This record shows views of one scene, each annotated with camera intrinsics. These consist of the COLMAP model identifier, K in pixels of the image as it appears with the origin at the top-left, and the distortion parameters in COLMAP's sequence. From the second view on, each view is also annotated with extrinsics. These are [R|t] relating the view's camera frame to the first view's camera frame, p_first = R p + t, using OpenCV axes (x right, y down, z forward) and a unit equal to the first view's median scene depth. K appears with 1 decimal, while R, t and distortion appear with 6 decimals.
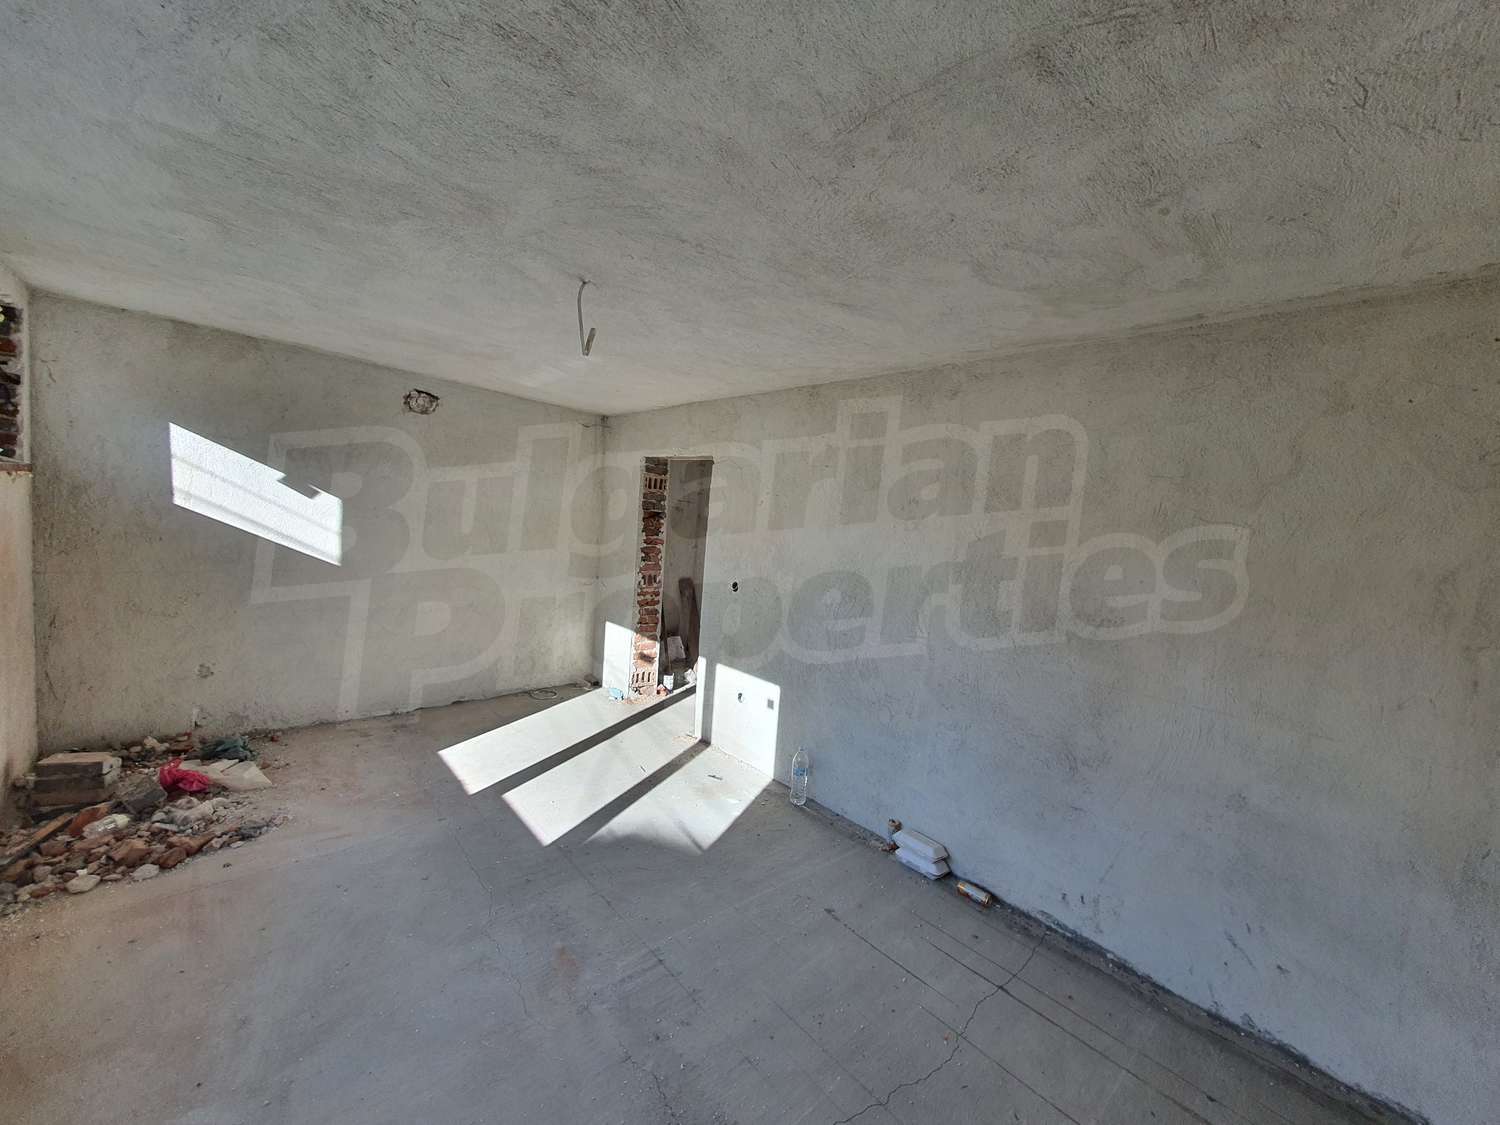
lens RADIAL K [[596.1, 0, 746.3], [0, 596.1, 563.2], [0, 0, 1]] dist [0.000597, -0.000391]
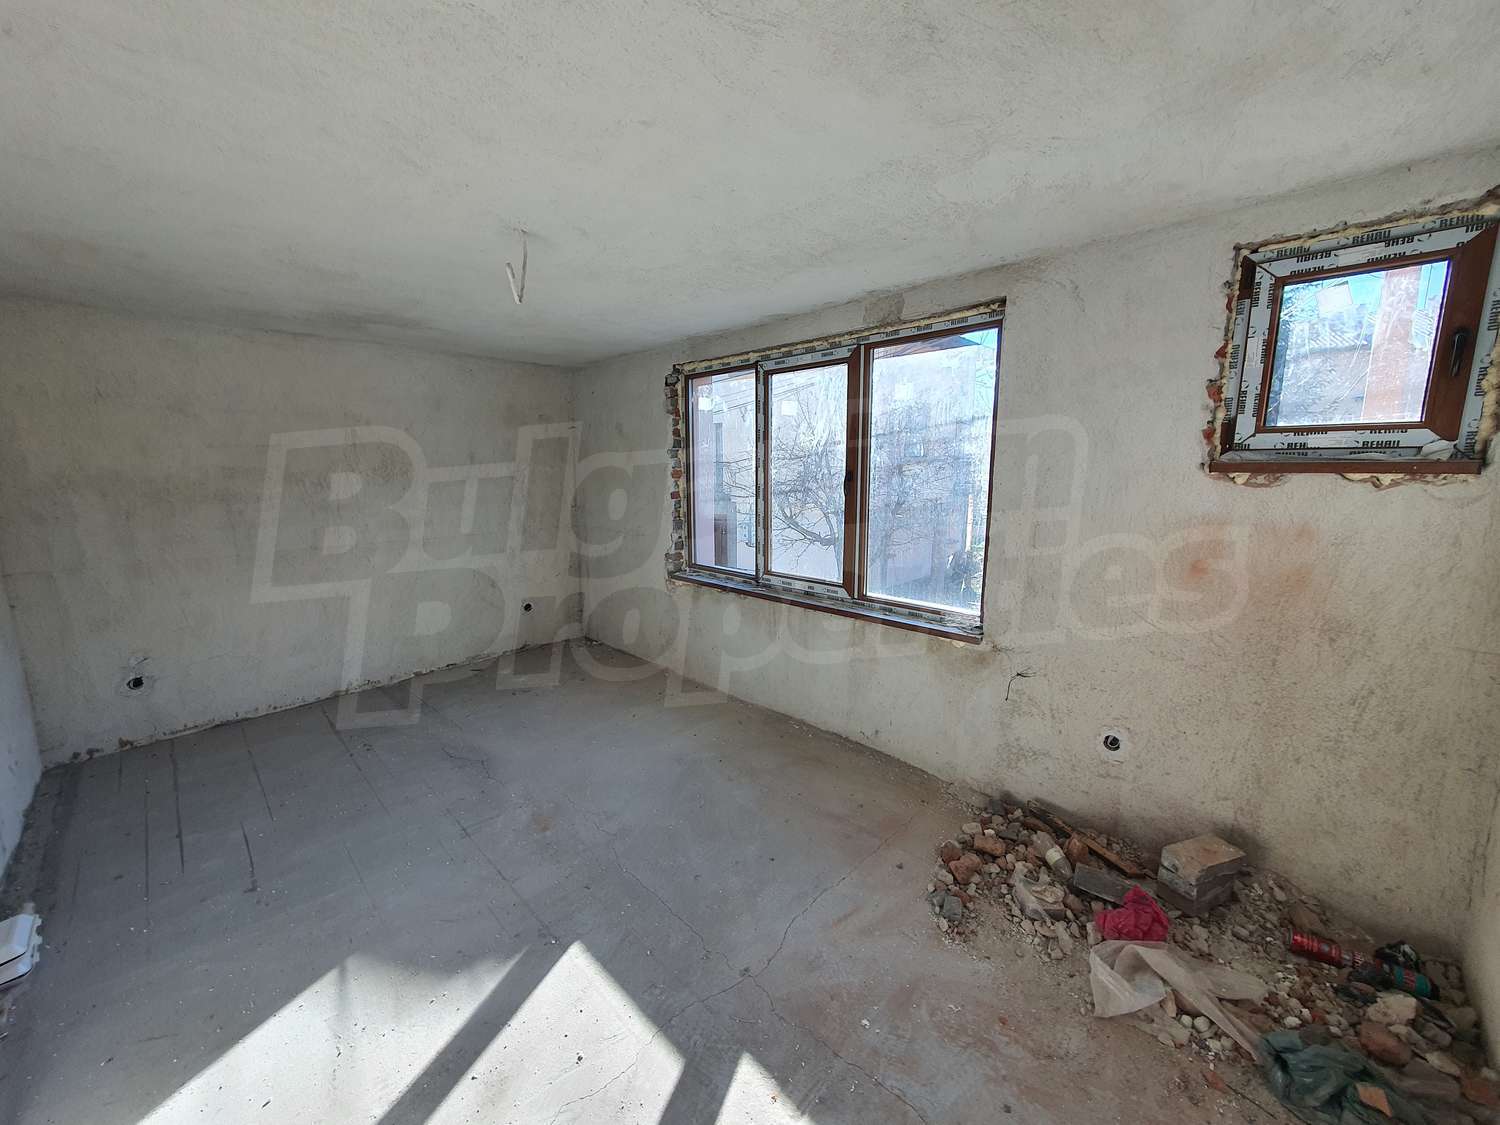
lens RADIAL K [[596.1, 0, 750.5], [0, 596.1, 566.1], [0, 0, 1]] dist [0.000597, -0.000391]
pose [[-0.995230, -0.059435, -0.077359, -0.430691], [-0.076470, 0.967676, 0.240325, -0.146076], [0.060575, 0.245095, -0.967605, 1.487319]]
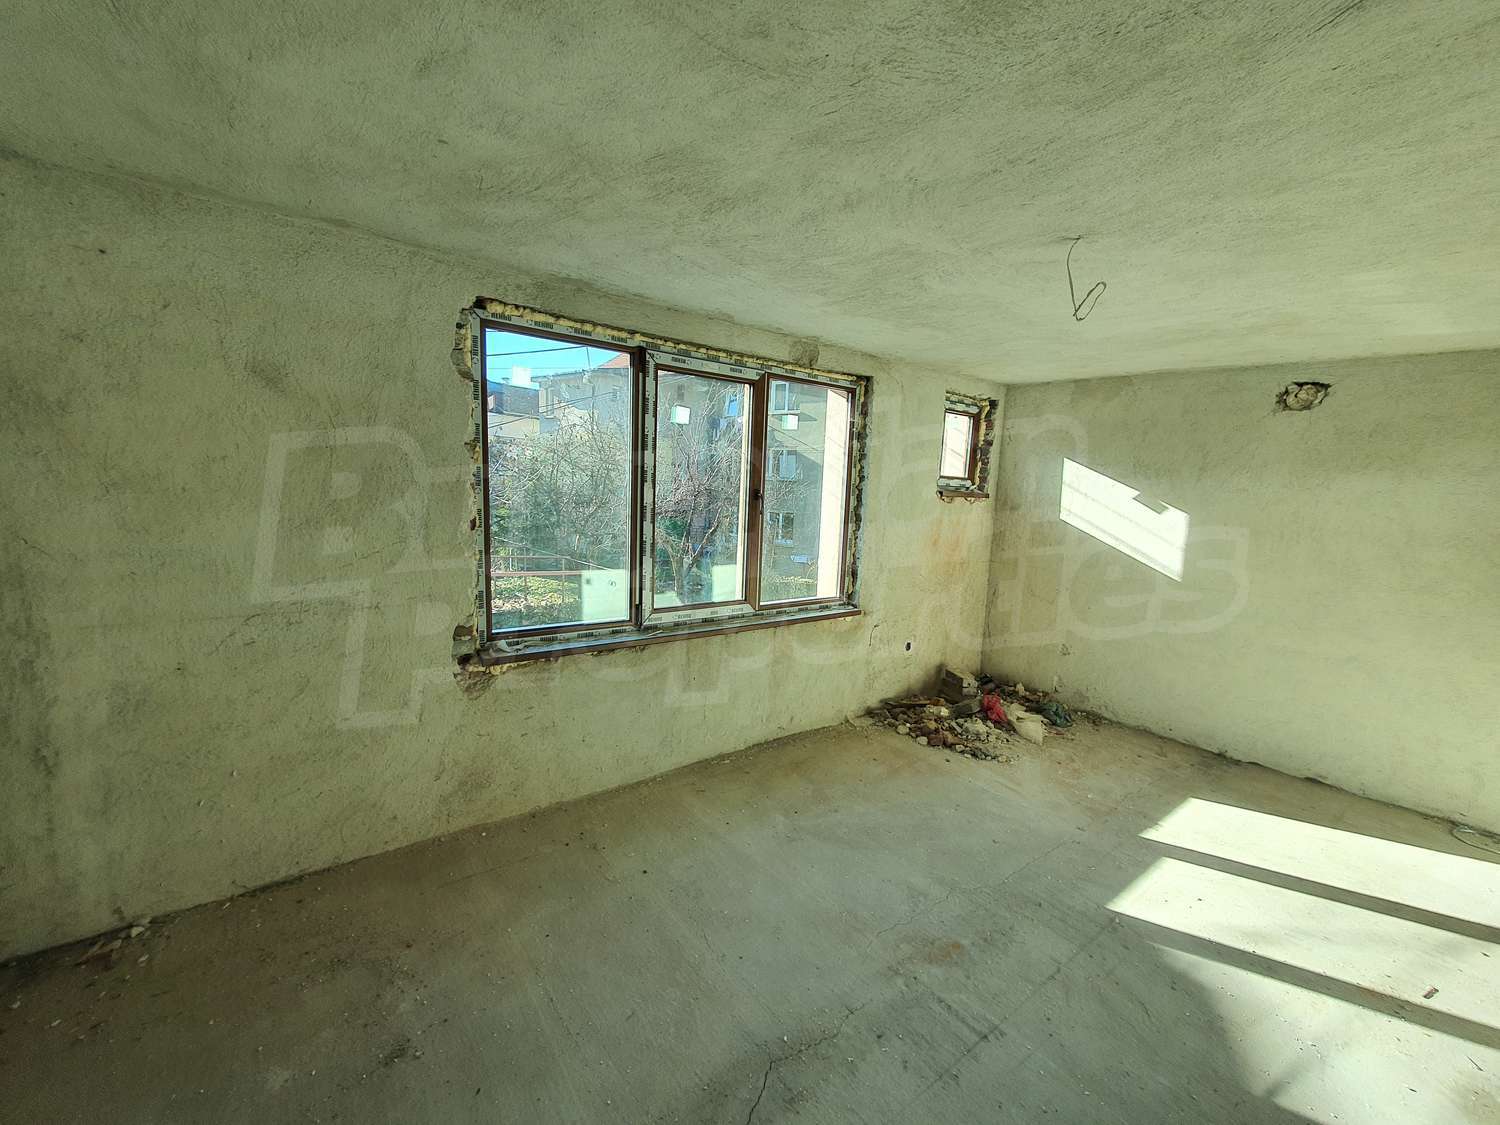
lens RADIAL K [[596.1, 0, 747.3], [0, 596.1, 564.2], [0, 0, 1]] dist [0.000597, -0.000391]
pose [[-0.066145, 0.055295, -0.996277, 0.469654], [-0.128605, 0.989663, 0.063466, 0.007031], [0.989488, 0.132324, -0.058350, 0.450210]]
